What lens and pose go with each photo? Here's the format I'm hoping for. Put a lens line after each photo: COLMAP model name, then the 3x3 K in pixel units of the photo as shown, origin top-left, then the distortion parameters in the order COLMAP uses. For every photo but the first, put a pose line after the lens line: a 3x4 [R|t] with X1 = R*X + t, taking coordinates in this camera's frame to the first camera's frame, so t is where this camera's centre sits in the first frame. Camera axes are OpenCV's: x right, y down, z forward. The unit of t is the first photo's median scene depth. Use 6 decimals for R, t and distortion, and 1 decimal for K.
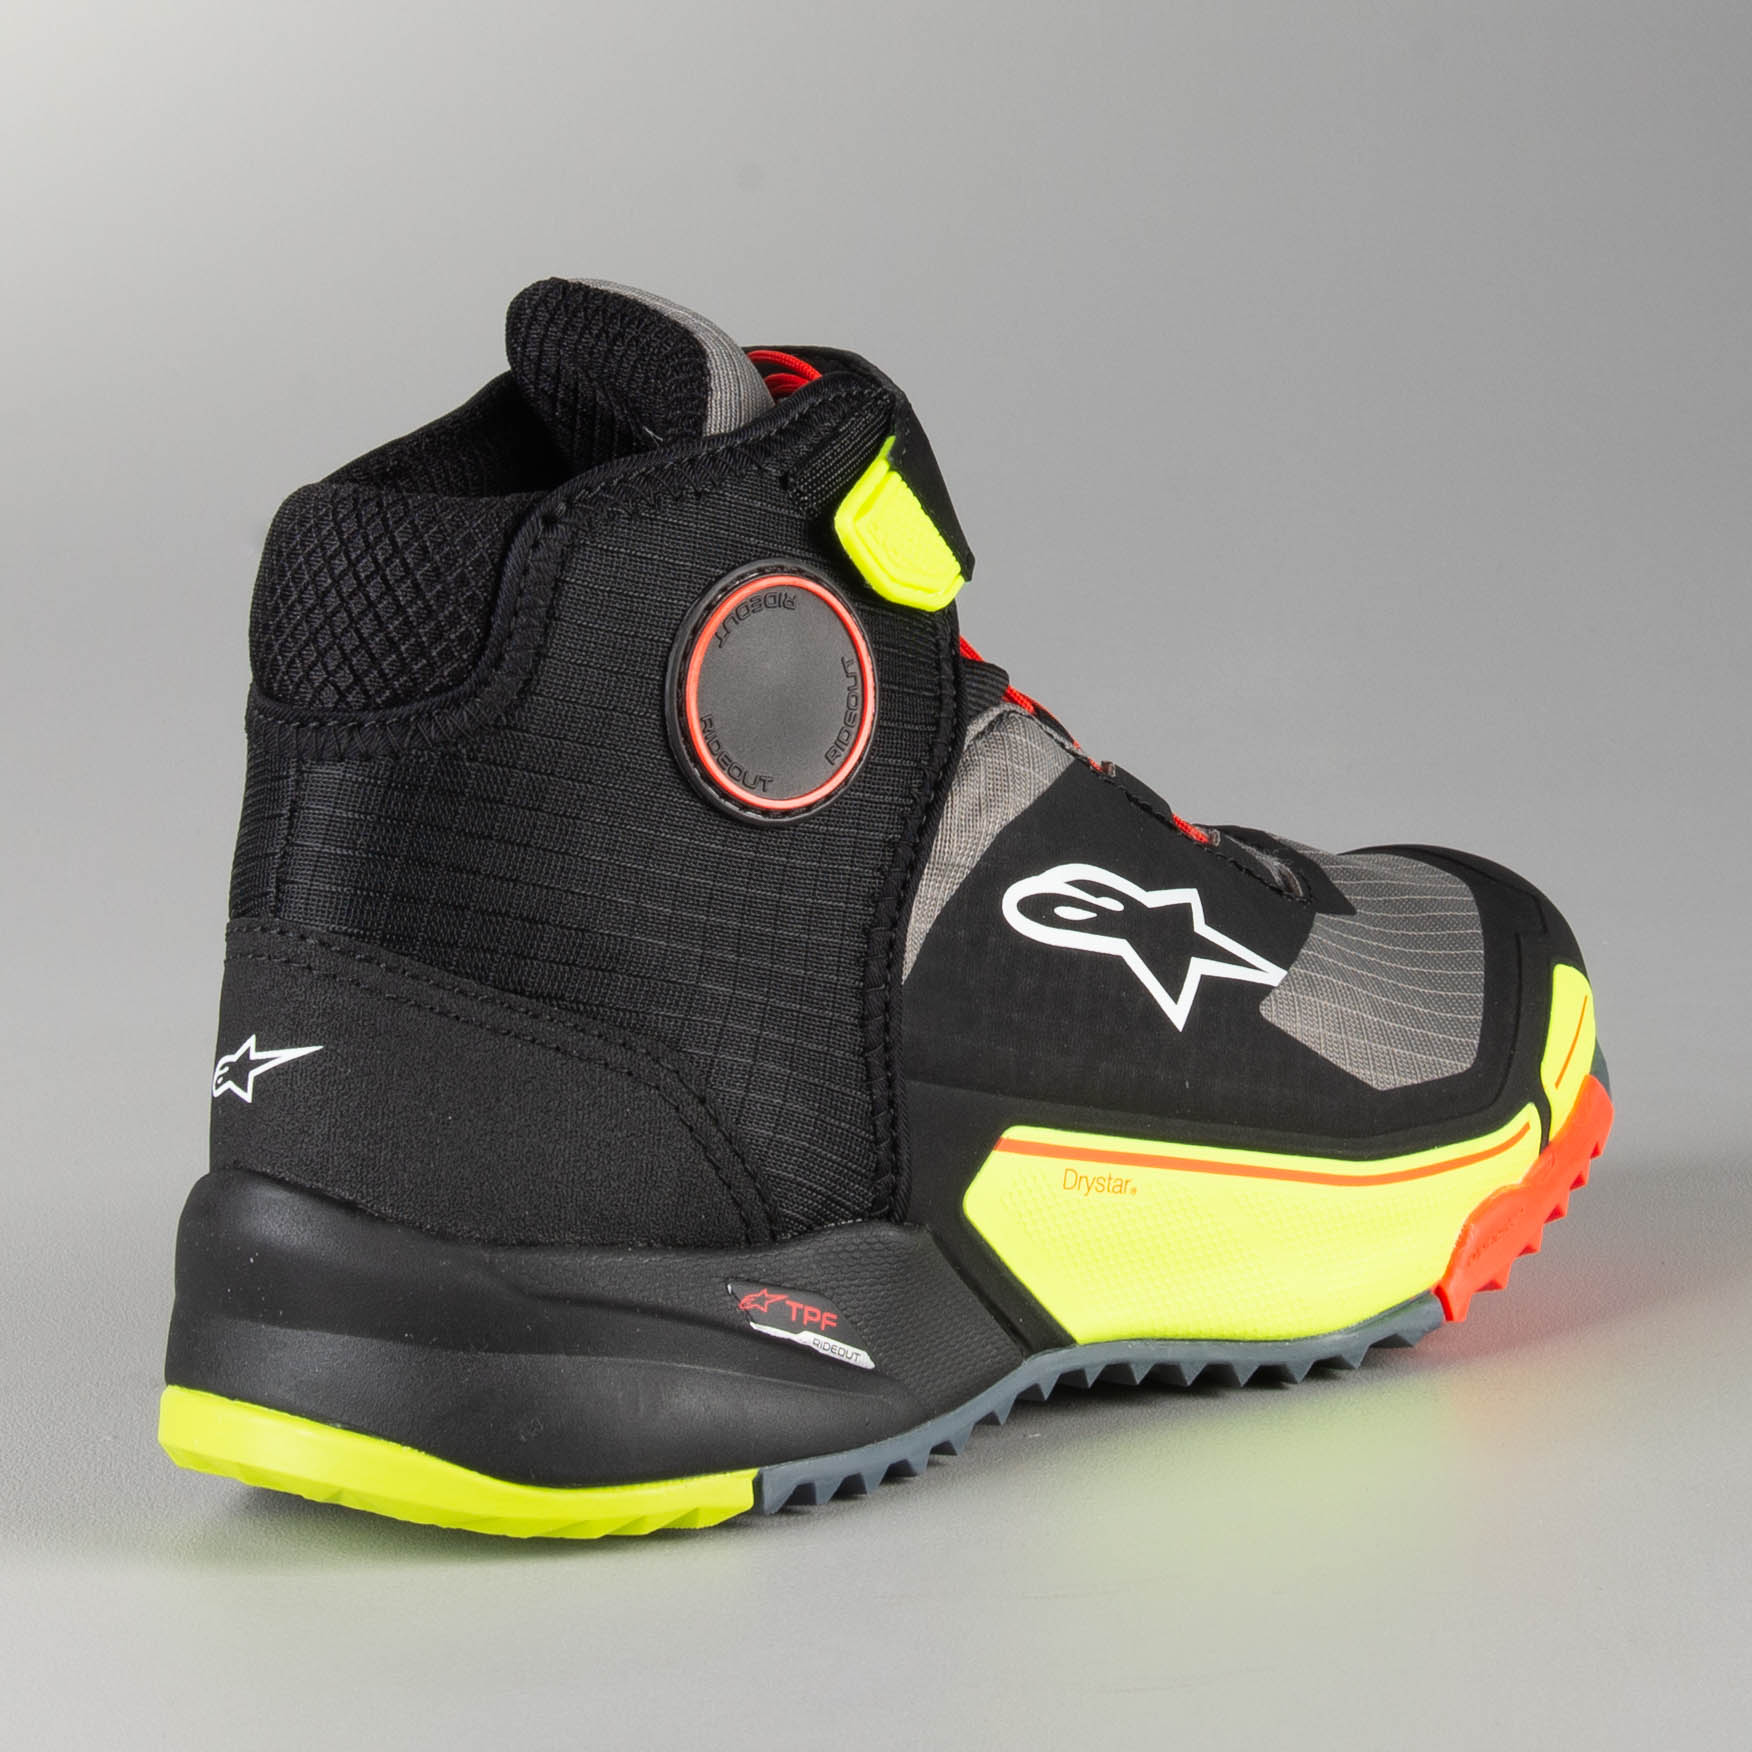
lens RADIAL K [[4889.3, 0, 876.0], [0, 4889.3, 876.0], [0, 0, 1]] dist [-0.054080, 0.405937]
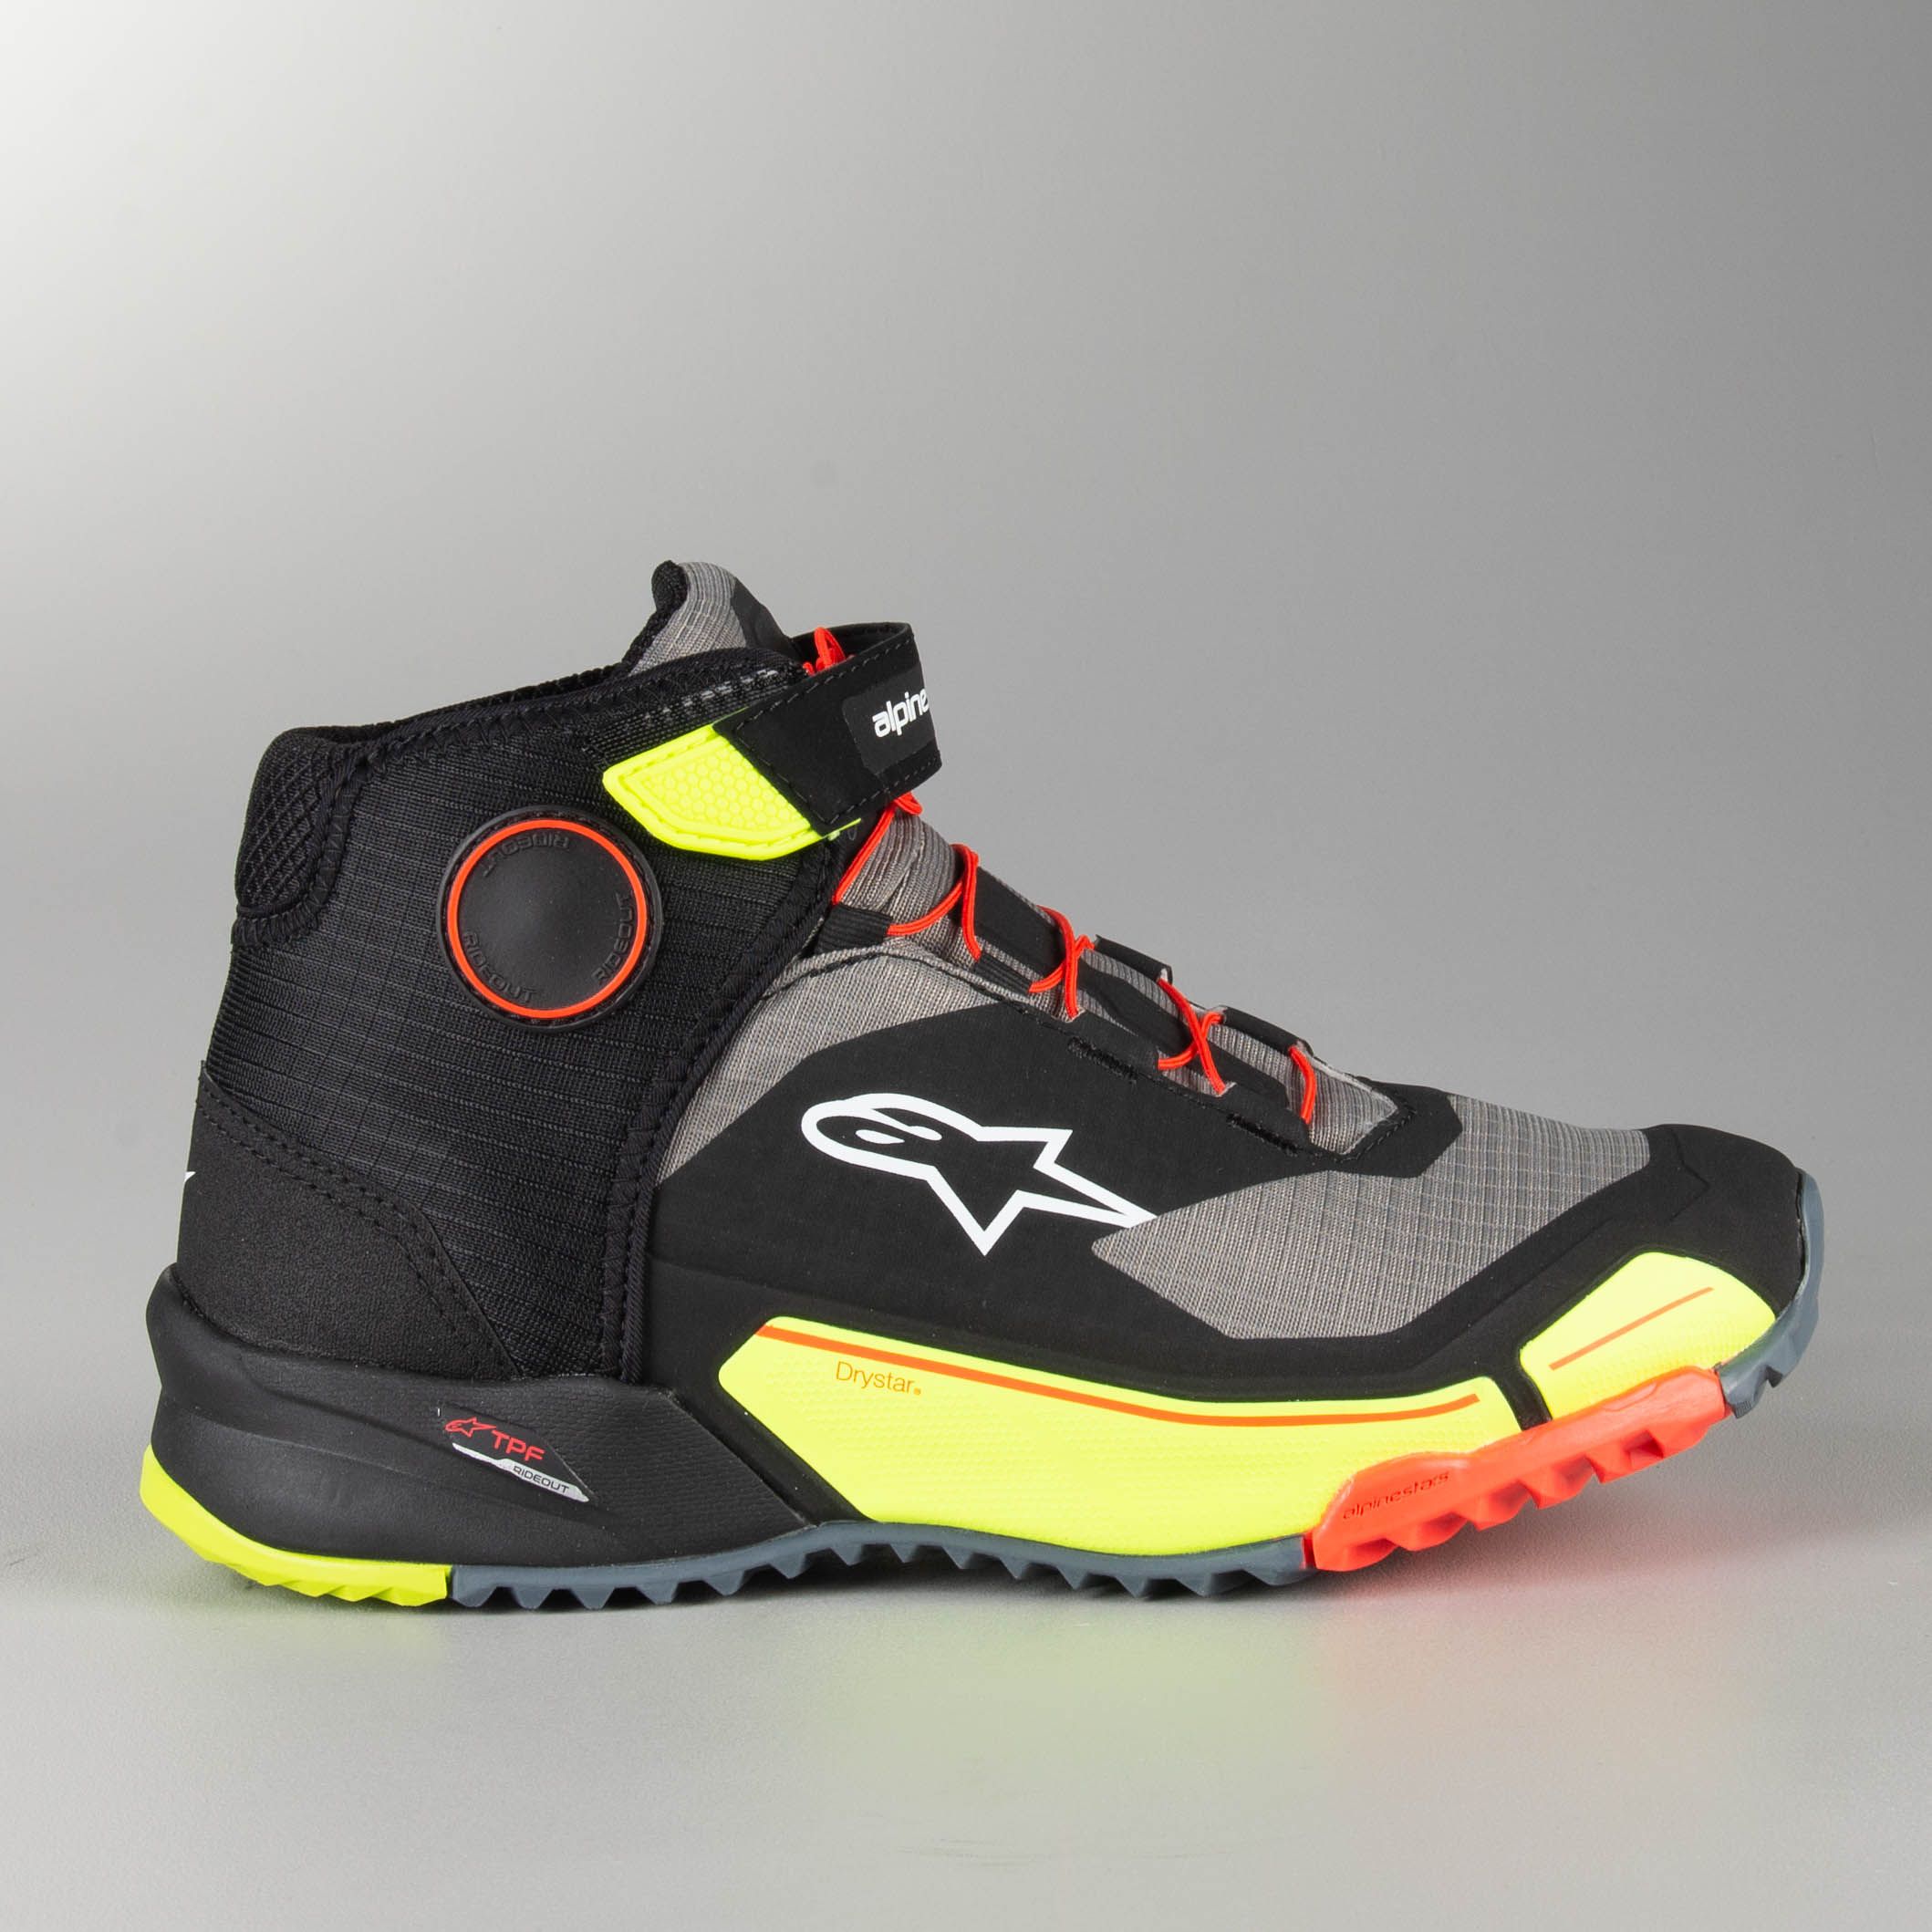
lens RADIAL K [[5391.6, 0, 966.0], [0, 5391.6, 966.0], [0, 0, 1]] dist [-0.054080, 0.405937]
pose [[0.771122, 0.090899, -0.630166, 0.852028], [-0.089803, 0.995390, 0.033690, -0.076750], [0.630323, 0.030612, 0.775729, 0.053255]]
